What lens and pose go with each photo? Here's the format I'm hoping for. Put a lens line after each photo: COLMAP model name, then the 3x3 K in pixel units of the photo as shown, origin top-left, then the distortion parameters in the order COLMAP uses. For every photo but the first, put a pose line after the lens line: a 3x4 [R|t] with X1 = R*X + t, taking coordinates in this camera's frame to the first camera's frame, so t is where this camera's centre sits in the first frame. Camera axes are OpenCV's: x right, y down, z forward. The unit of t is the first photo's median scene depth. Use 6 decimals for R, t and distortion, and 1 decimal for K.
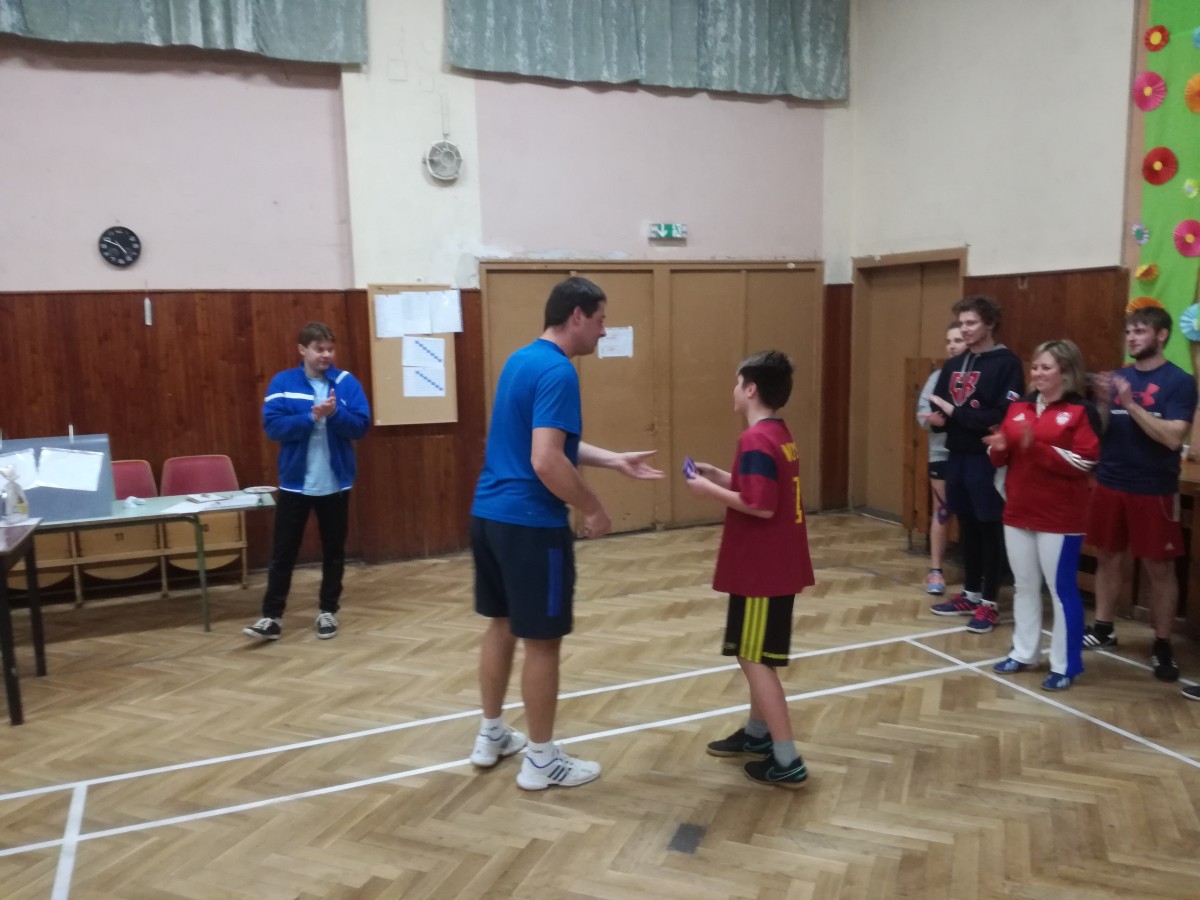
lens RADIAL K [[1005.0, 0, 597.1], [0, 1005.0, 463.6], [0, 0, 1]] dist [0.079795, -0.136344]
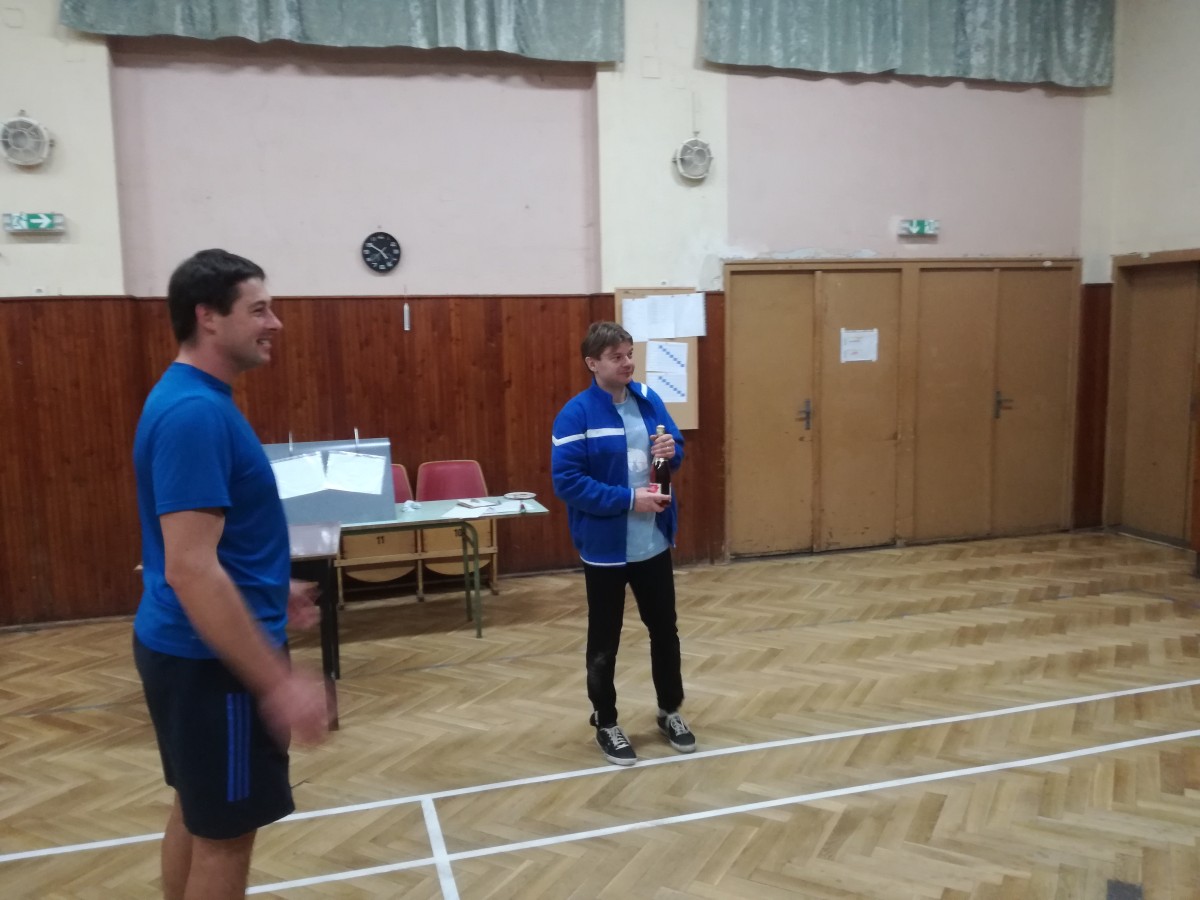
lens RADIAL K [[1005.0, 0, 594.0], [0, 1005.0, 467.3], [0, 0, 1]] dist [0.079795, -0.136344]
pose [[0.993135, 0.013853, -0.116154, -0.146469], [-0.014416, 0.999888, -0.004006, 0.000905], [0.116086, 0.005653, 0.993223, 0.032009]]
